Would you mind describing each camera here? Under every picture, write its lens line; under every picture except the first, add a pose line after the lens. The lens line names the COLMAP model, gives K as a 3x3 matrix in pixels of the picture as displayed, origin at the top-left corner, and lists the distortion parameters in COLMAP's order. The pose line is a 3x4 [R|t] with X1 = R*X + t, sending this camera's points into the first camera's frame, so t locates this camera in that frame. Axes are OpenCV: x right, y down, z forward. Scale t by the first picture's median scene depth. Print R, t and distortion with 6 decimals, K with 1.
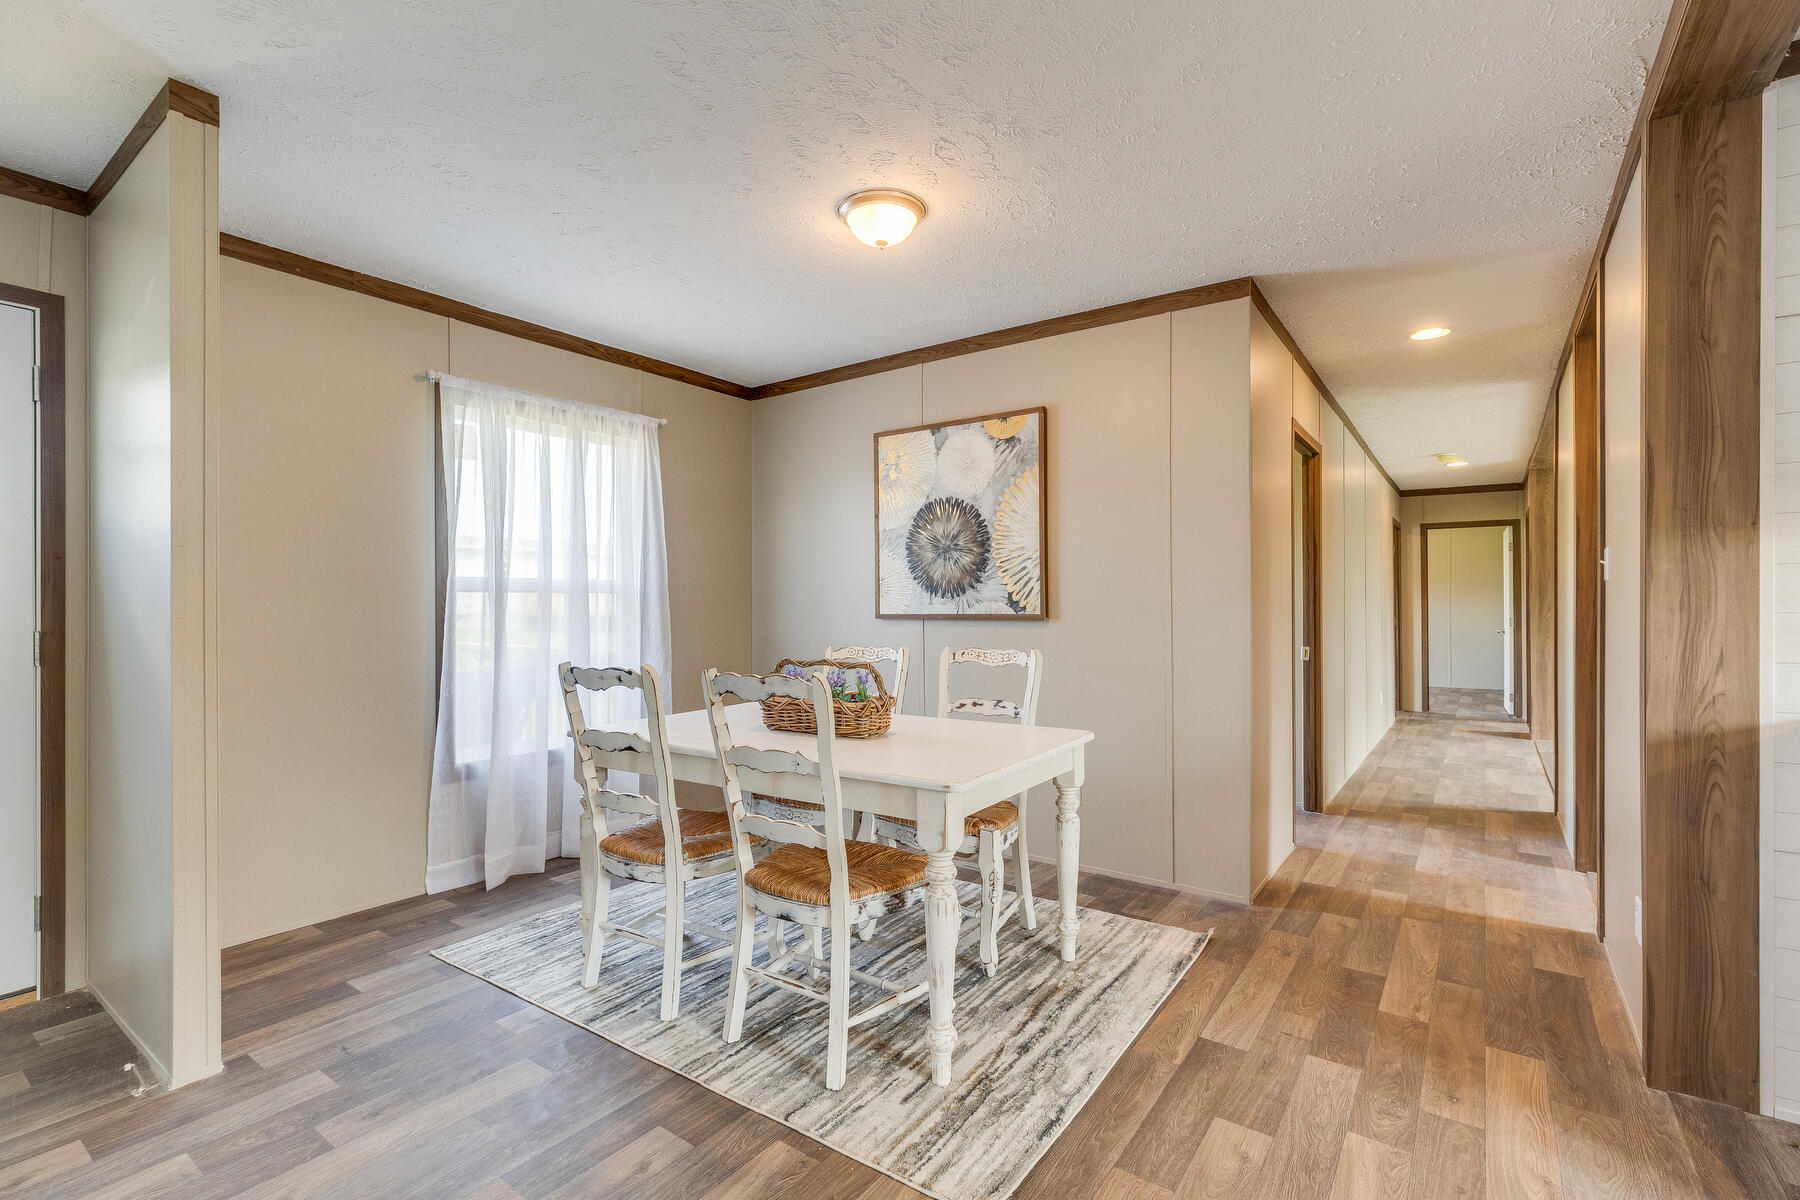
lens RADIAL K [[813.1, 0, 899.2], [0, 813.1, 609.2], [0, 0, 1]] dist [0.007455, 0.000573]
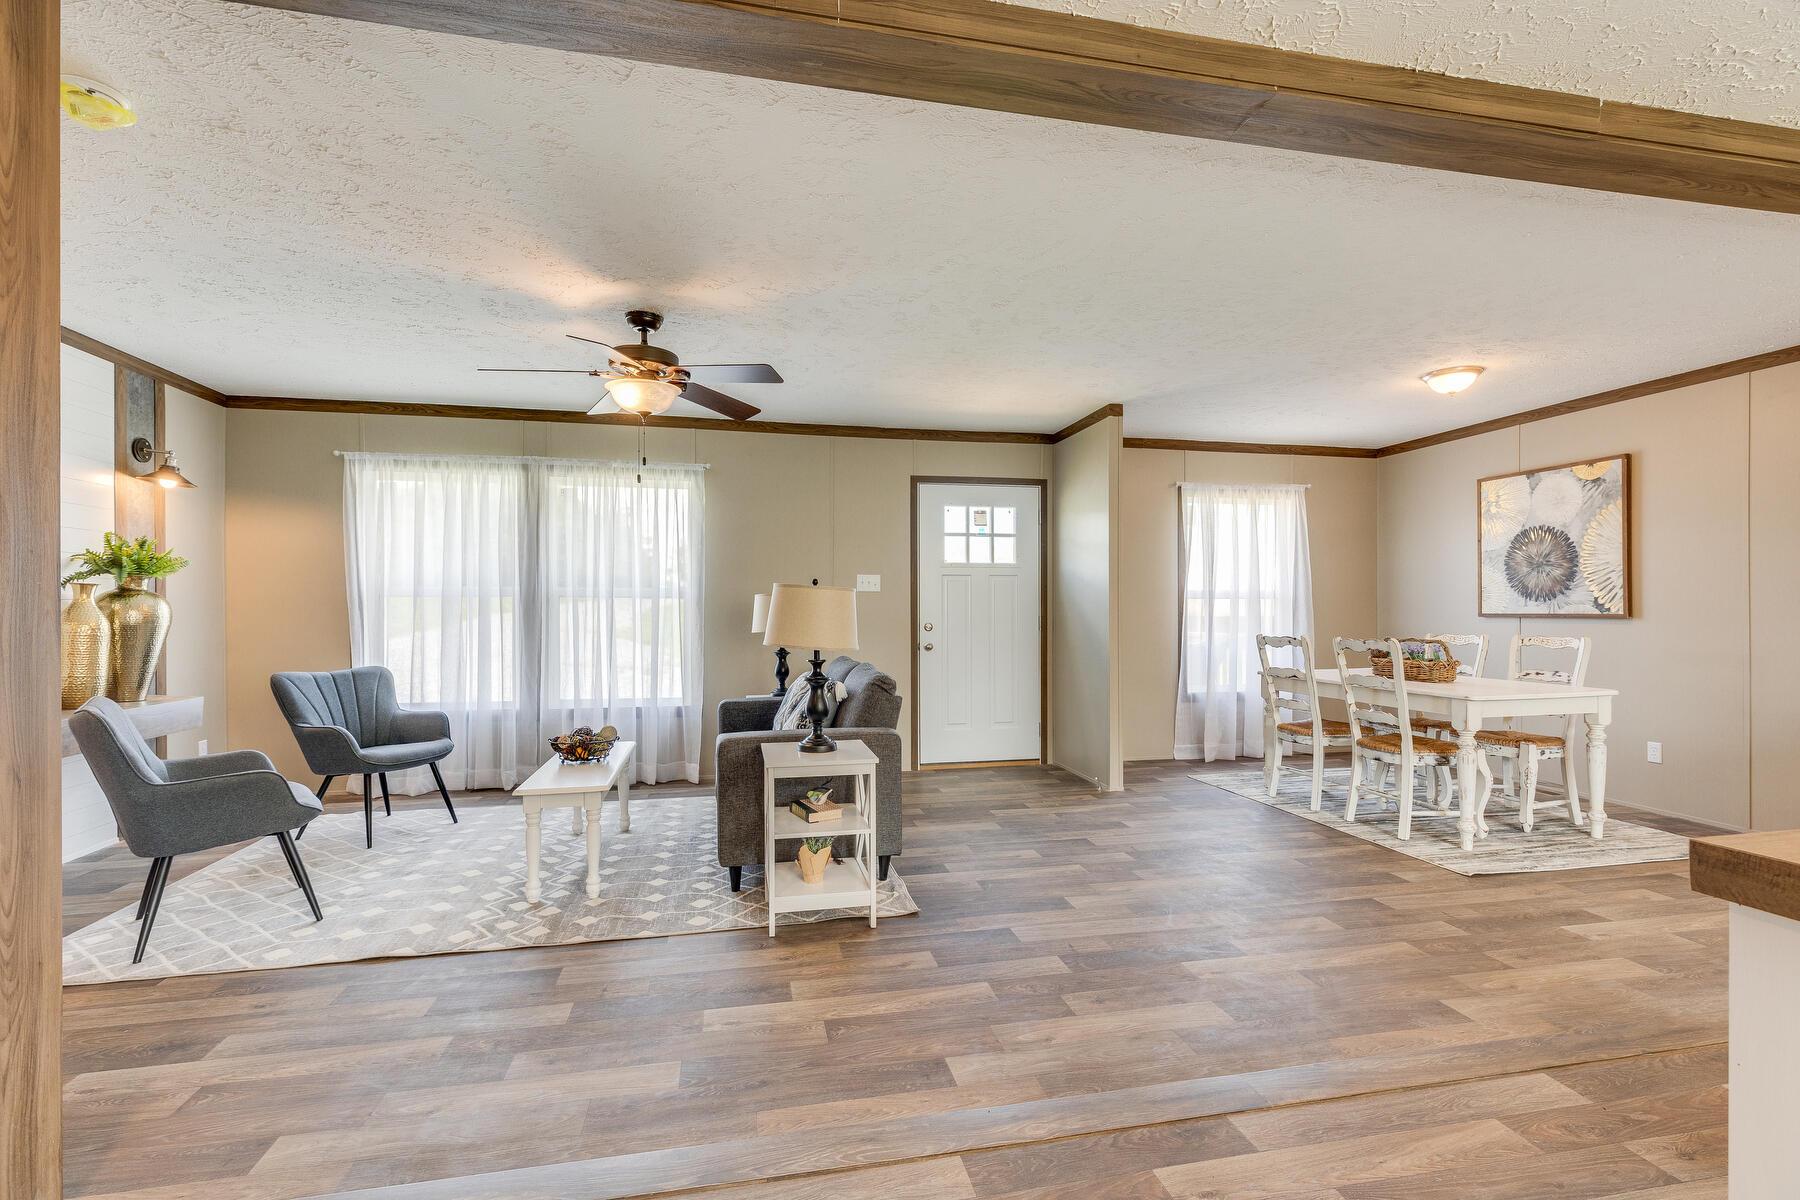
lens RADIAL K [[813.1, 0, 905.0], [0, 813.1, 597.6], [0, 0, 1]] dist [0.007455, 0.000573]
pose [[0.741618, -0.004274, -0.670808, 0.204311], [-0.006504, 0.999887, -0.013562, 0.005451], [0.670790, 0.014421, 0.741507, -0.756785]]
